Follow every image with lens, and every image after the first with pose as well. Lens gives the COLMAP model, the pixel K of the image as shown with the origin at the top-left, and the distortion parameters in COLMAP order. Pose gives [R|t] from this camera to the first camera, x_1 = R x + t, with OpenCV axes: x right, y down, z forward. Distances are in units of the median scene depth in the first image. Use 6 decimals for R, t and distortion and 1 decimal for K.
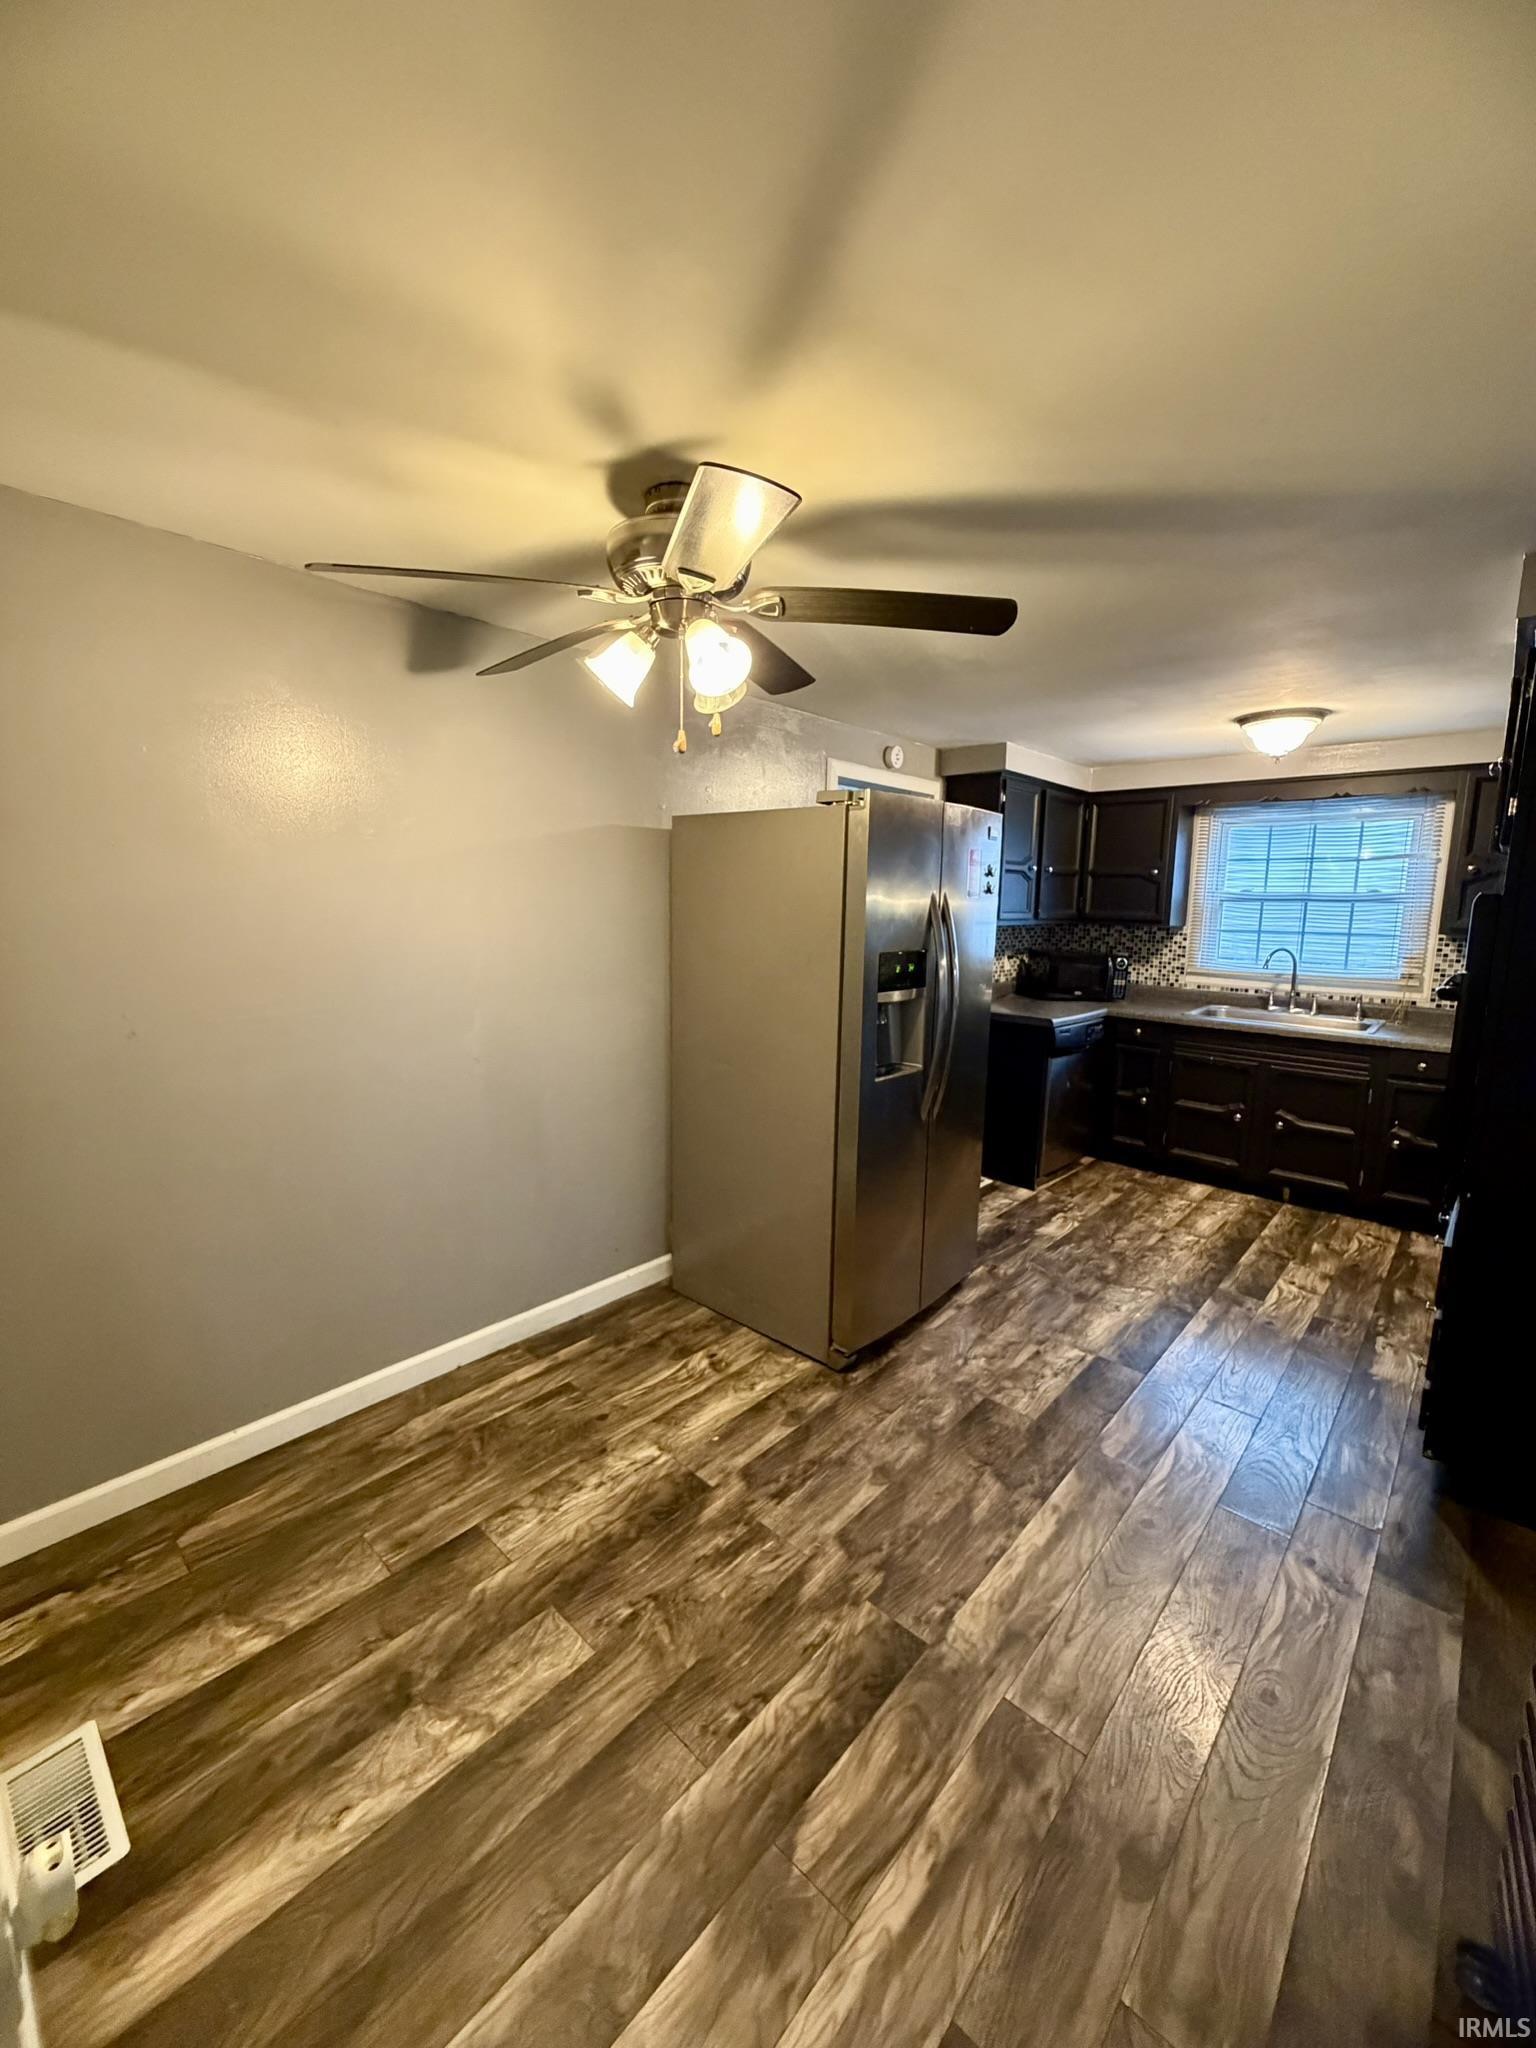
lens RADIAL K [[815.9, 0, 766.9], [0, 815.9, 1018.4], [0, 0, 1]] dist [-0.001502, 0.000544]
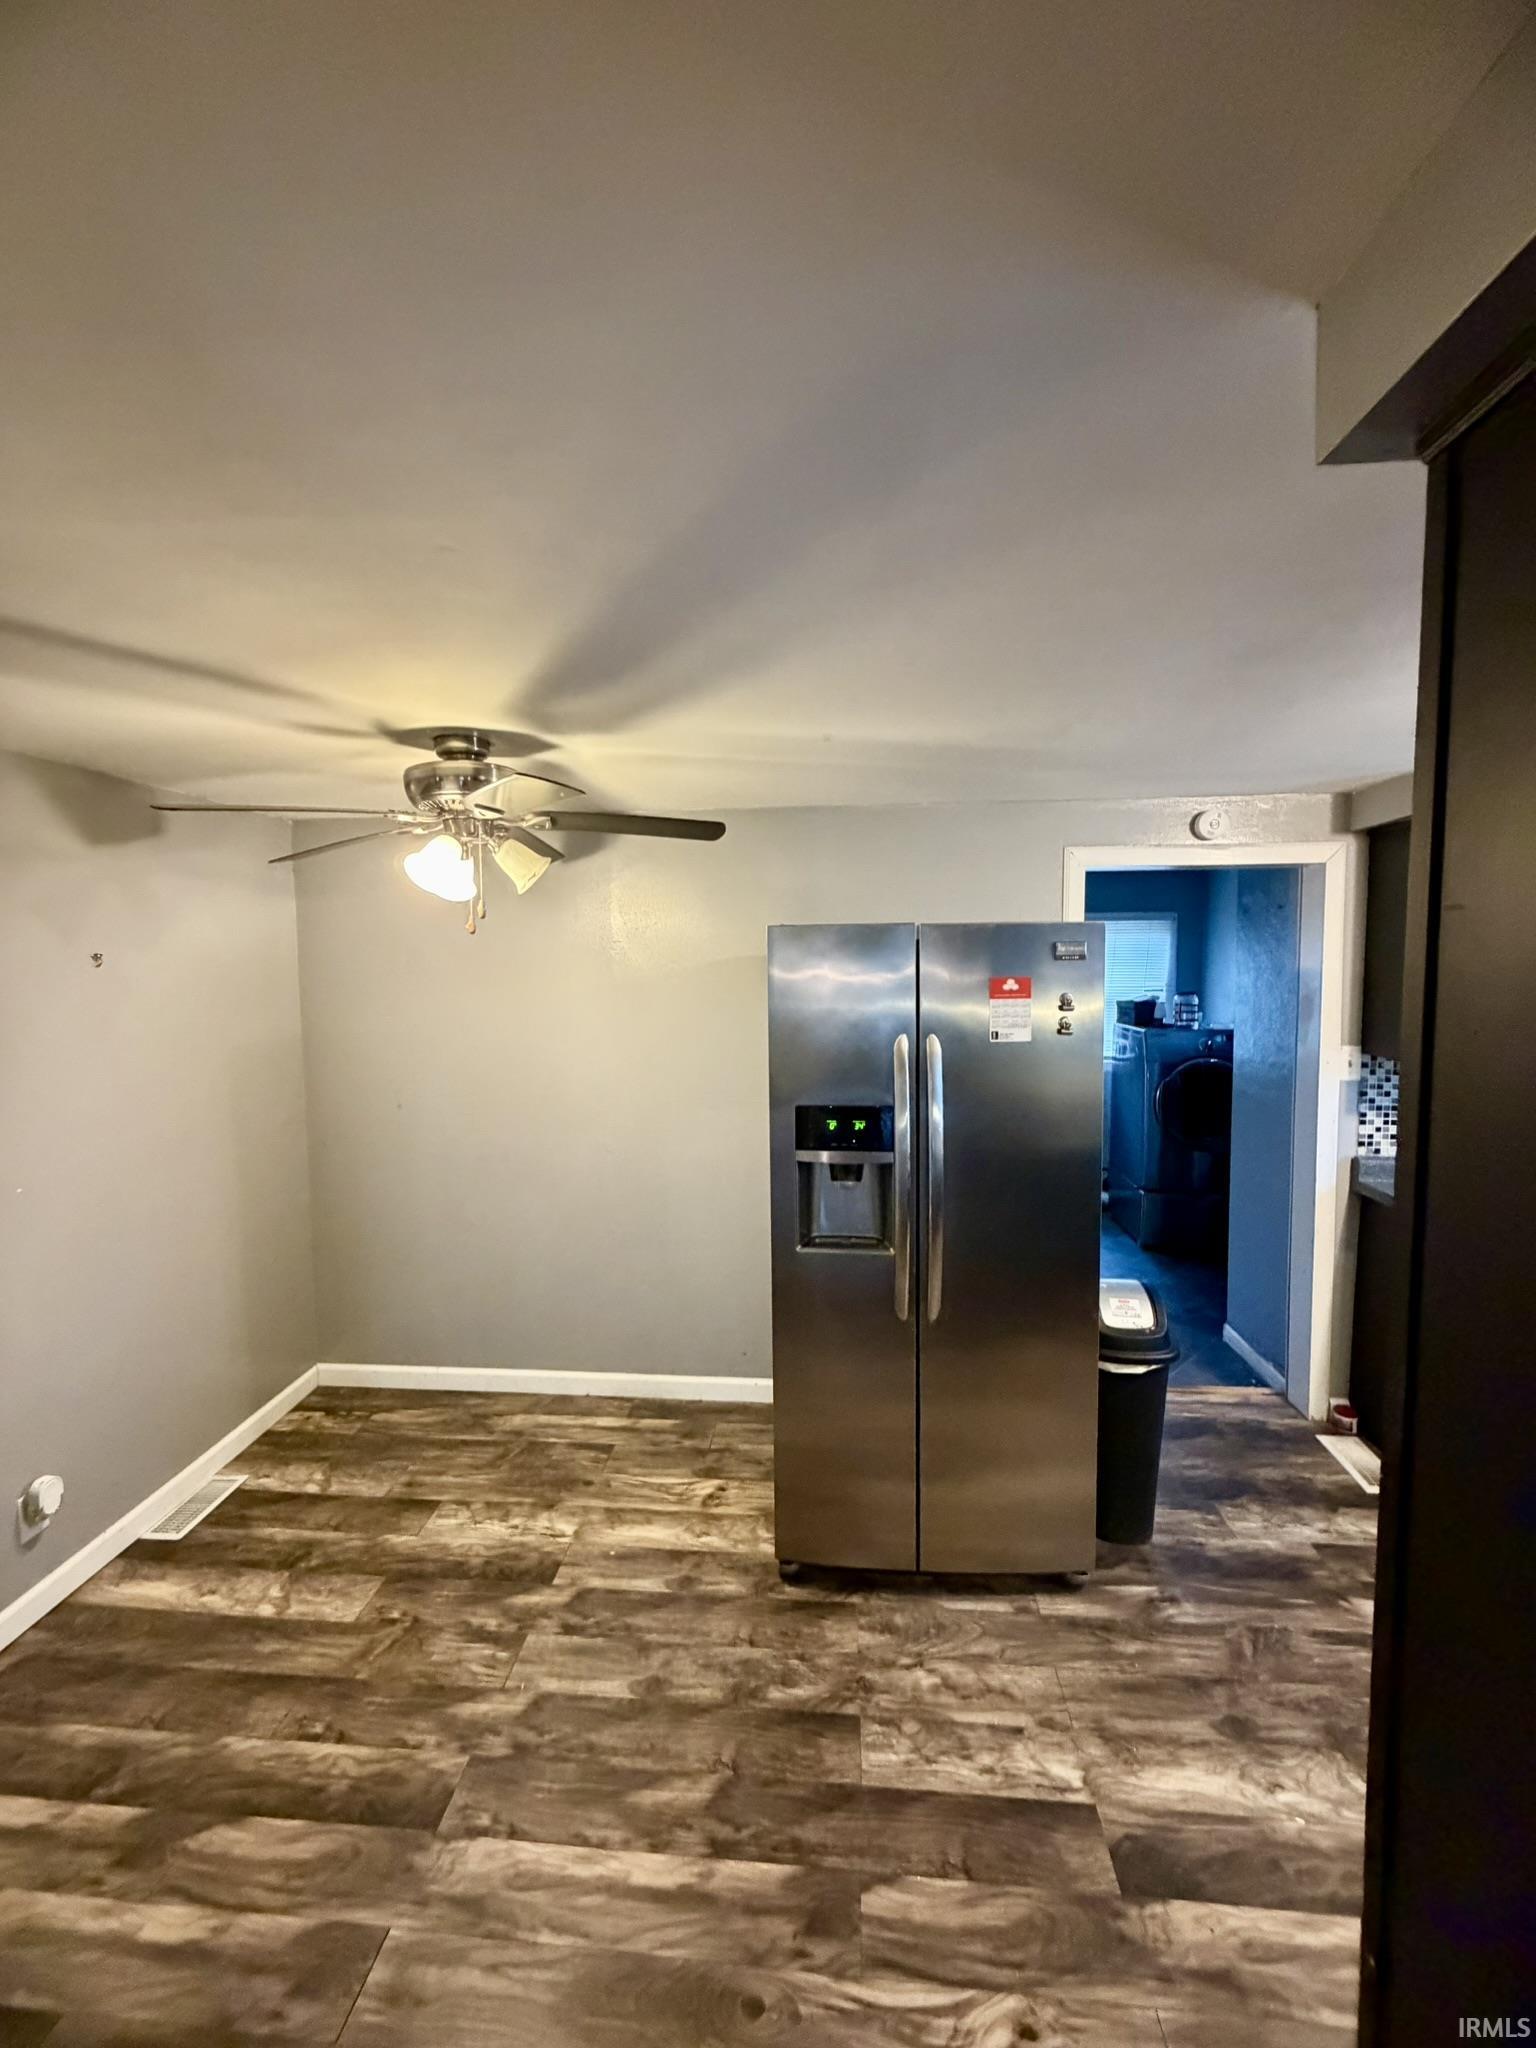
lens RADIAL K [[815.9, 0, 769.2], [0, 815.9, 1016.0], [0, 0, 1]] dist [-0.001502, 0.000544]
pose [[0.605042, 0.030797, -0.795597, 0.730873], [-0.097717, 0.994570, -0.035814, -0.125825], [0.790174, 0.099412, 0.604766, 0.388600]]
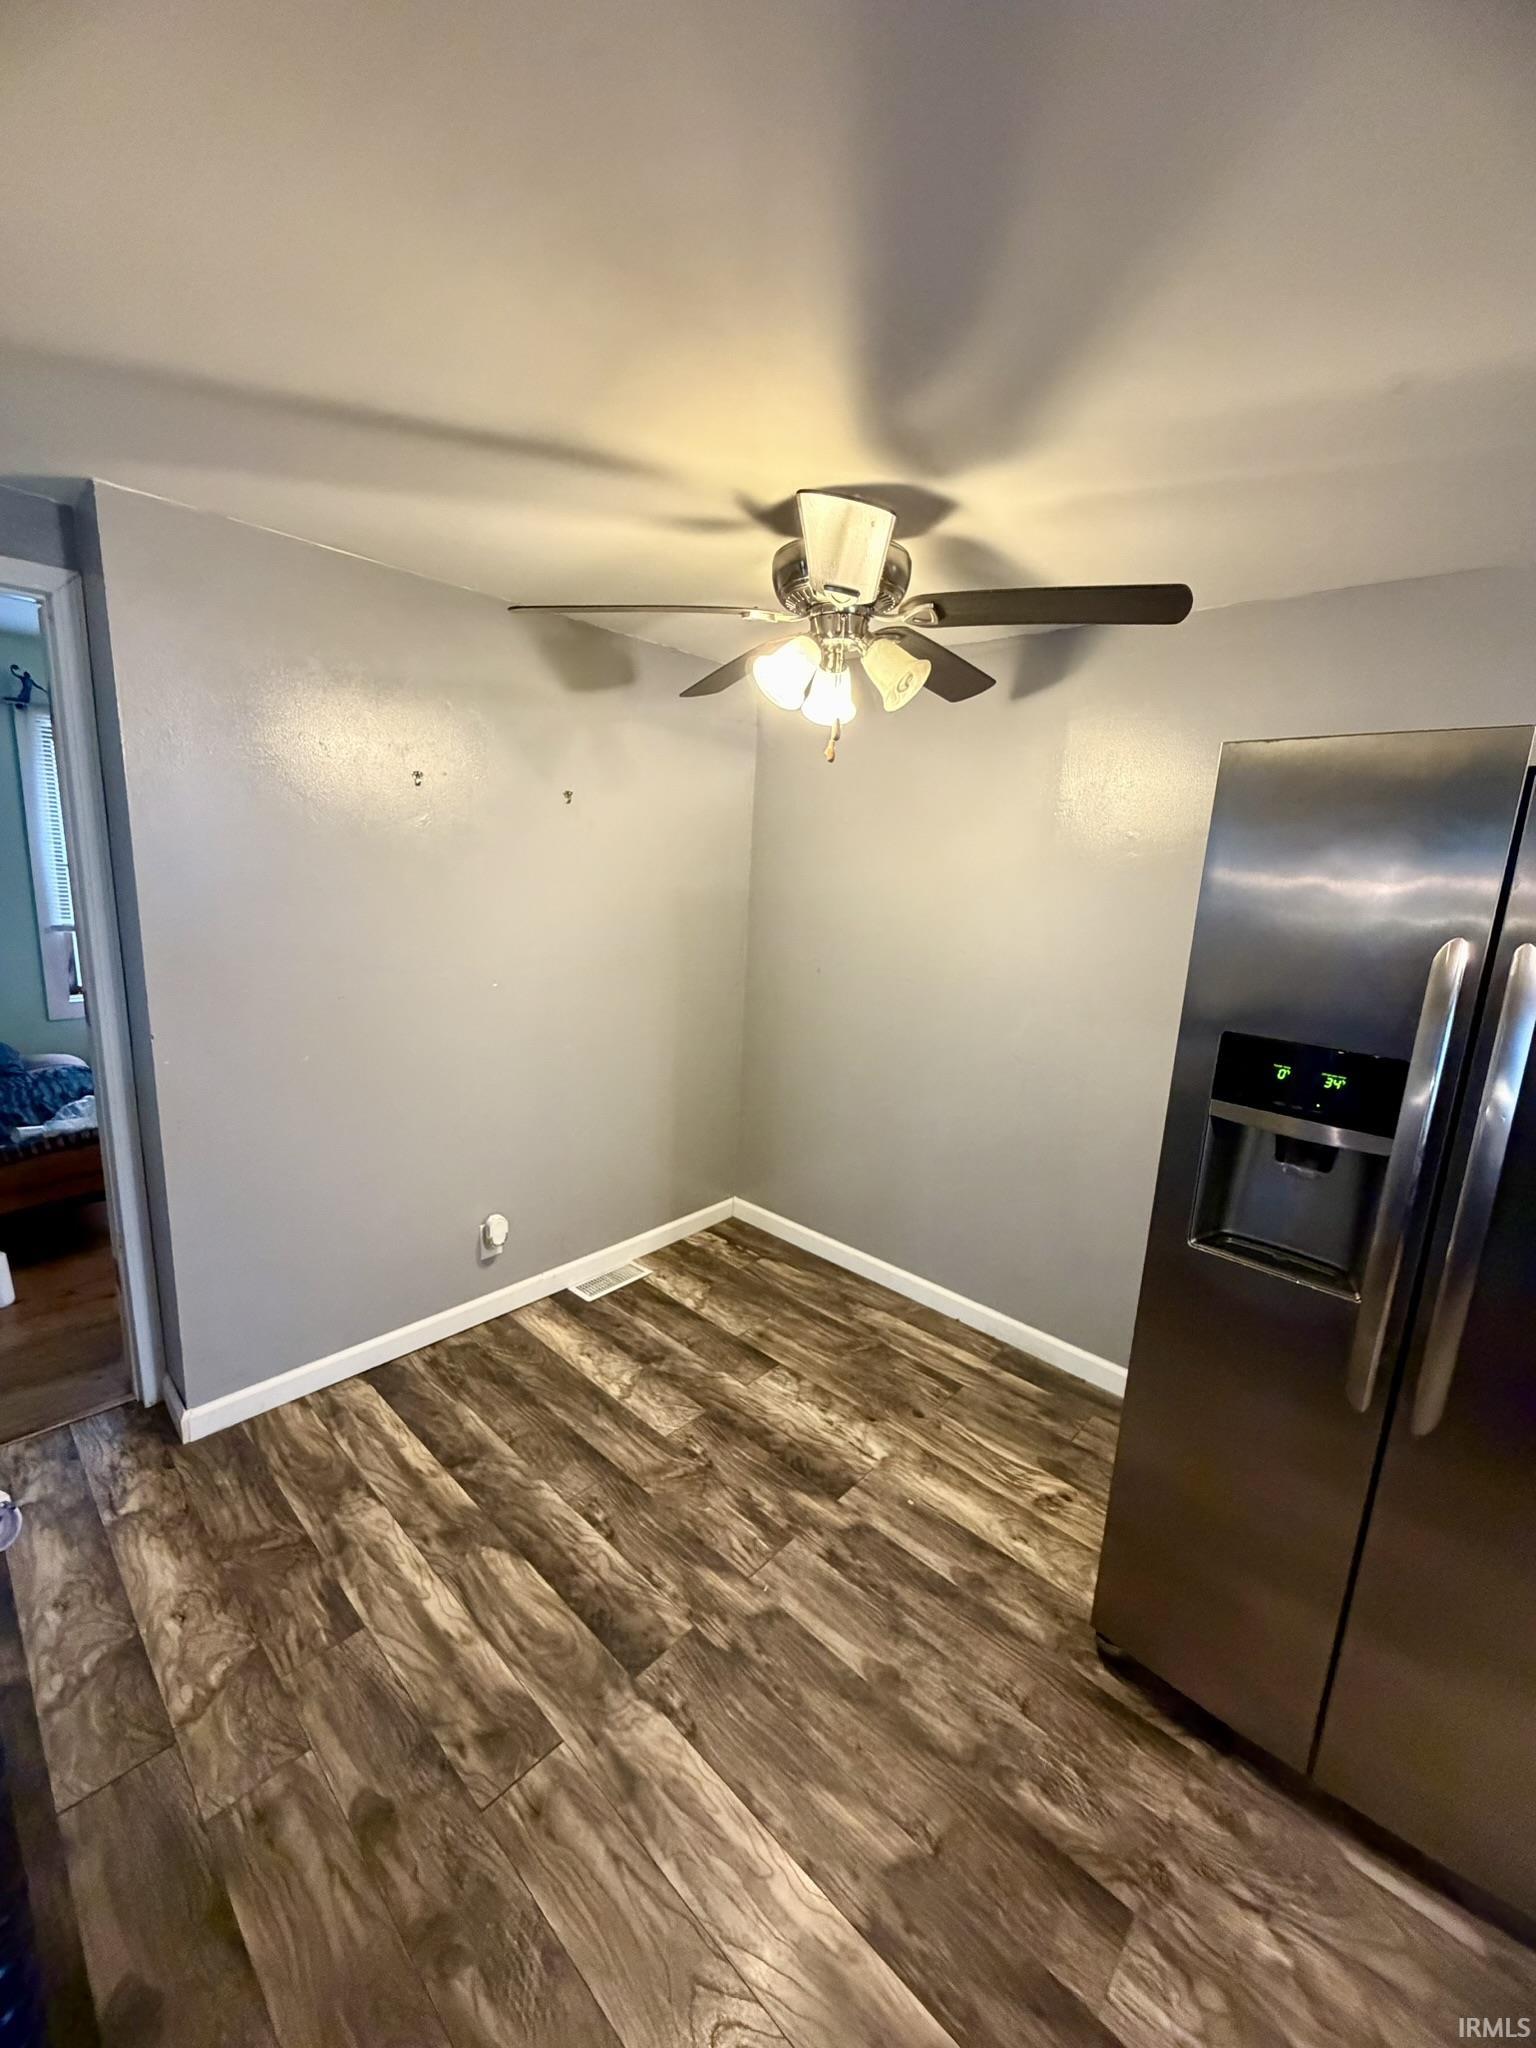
lens RADIAL K [[815.9, 0, 769.7], [0, 815.9, 1016.5], [0, 0, 1]] dist [-0.001502, 0.000544]
pose [[-0.000262, 0.177178, -0.984179, 0.619417], [-0.200902, 0.964103, 0.173618, -0.110802], [0.979611, 0.197769, 0.035343, 0.597610]]
